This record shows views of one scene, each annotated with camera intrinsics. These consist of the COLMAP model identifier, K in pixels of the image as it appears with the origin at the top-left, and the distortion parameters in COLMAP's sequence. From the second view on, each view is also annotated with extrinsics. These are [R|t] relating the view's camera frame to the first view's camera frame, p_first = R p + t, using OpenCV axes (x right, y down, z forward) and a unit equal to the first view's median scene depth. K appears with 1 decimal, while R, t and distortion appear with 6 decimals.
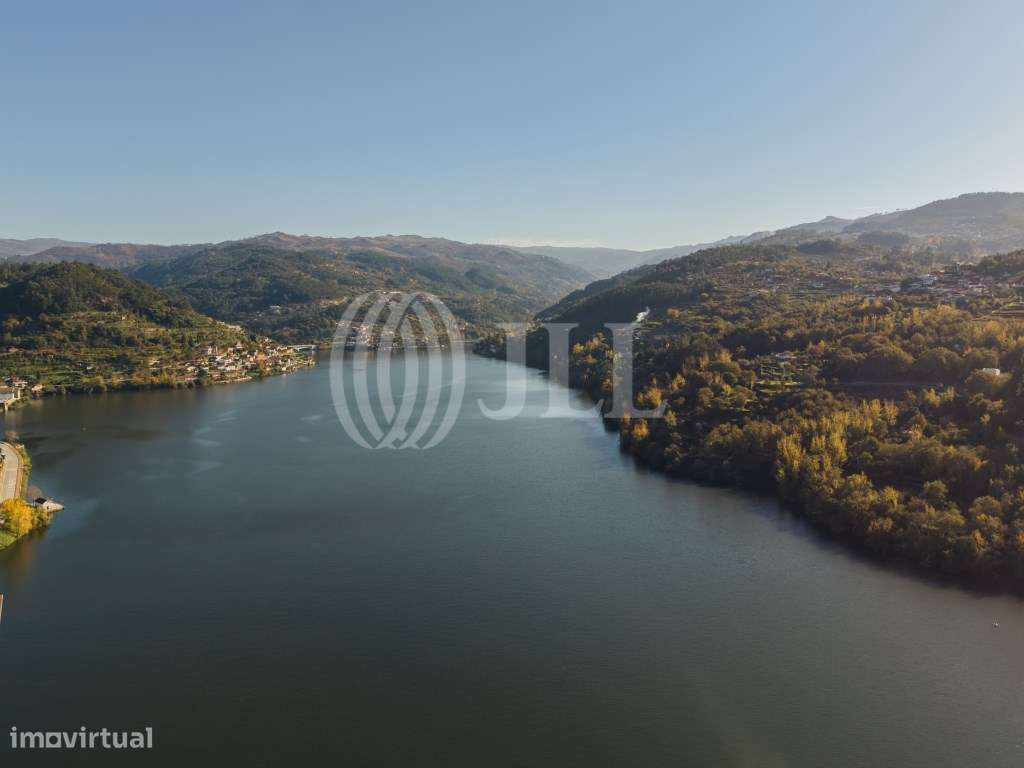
lens RADIAL K [[789.9, 0, 511.6], [0, 789.9, 382.8], [0, 0, 1]] dist [0.029375, -0.024595]
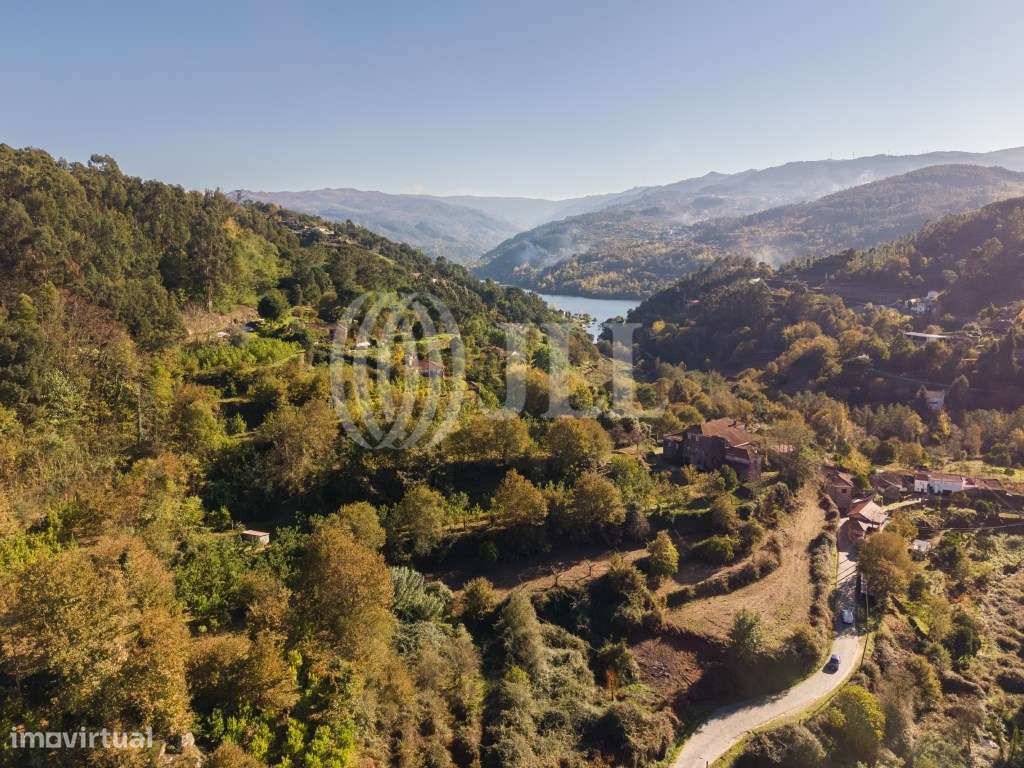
lens RADIAL K [[789.9, 0, 509.4], [0, 789.9, 387.1], [0, 0, 1]] dist [0.029375, -0.024595]
pose [[0.994911, -0.030315, 0.096089, -0.040224], [0.023519, 0.997193, 0.071085, 0.033608], [-0.097974, -0.068463, 0.992831, -0.300051]]
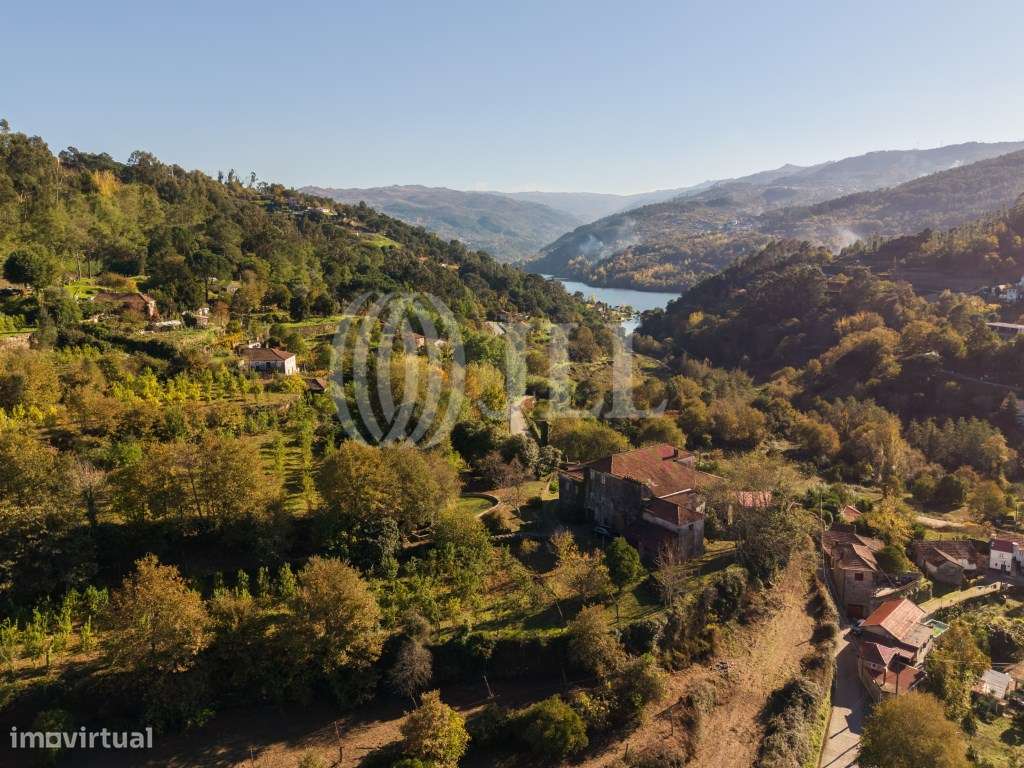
lens RADIAL K [[789.9, 0, 504.0], [0, 789.9, 381.6], [0, 0, 1]] dist [0.029375, -0.024595]
pose [[0.999875, -0.015079, 0.004717, -0.027827], [0.014730, 0.997653, 0.066872, 0.034919], [-0.005714, -0.066794, 0.997750, -0.281623]]
